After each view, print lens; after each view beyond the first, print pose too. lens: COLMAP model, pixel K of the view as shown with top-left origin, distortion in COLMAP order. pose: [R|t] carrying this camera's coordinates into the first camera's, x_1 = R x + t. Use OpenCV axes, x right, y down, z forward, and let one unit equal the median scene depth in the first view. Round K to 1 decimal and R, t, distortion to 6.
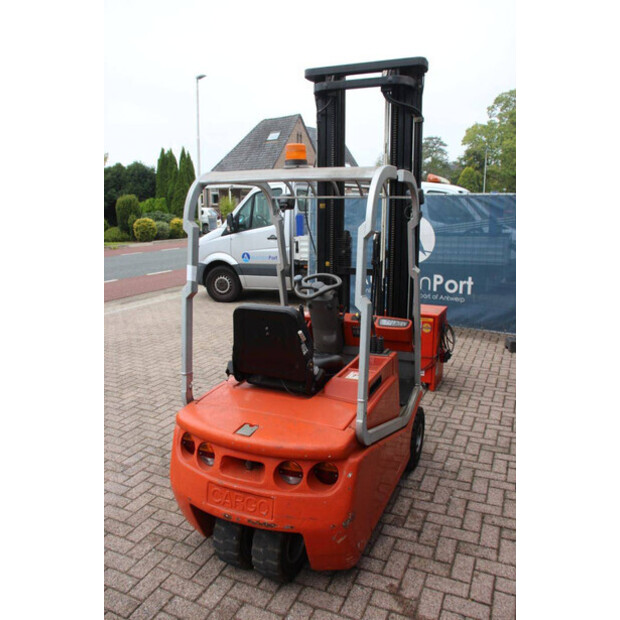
lens RADIAL K [[513.4, 0, 300.8], [0, 513.4, 308.0], [0, 0, 1]] dist [-0.160204, 0.132673]
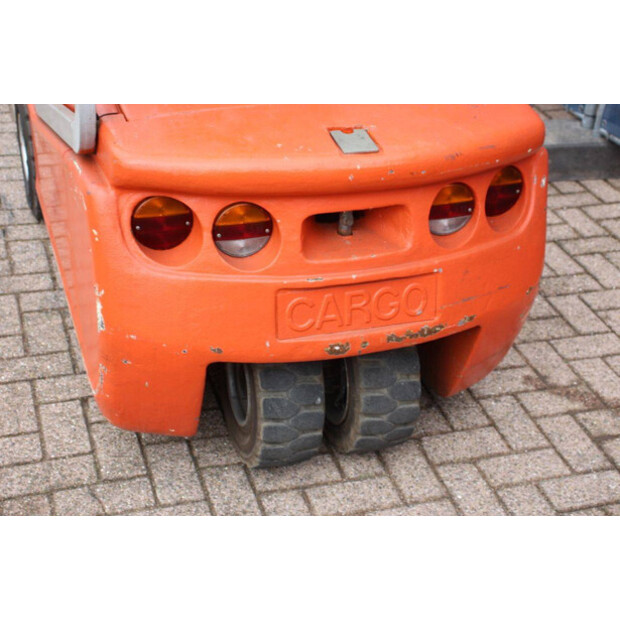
lens RADIAL K [[1070.9, 0, 308.8], [0, 1070.9, 308.9], [0, 0, 1]] dist [0.151926, 0.000000]
pose [[0.738236, -0.303943, 0.602185, -0.588913], [0.067484, 0.921530, 0.382397, 0.020550], [-0.671159, -0.241662, 0.700818, 0.301994]]
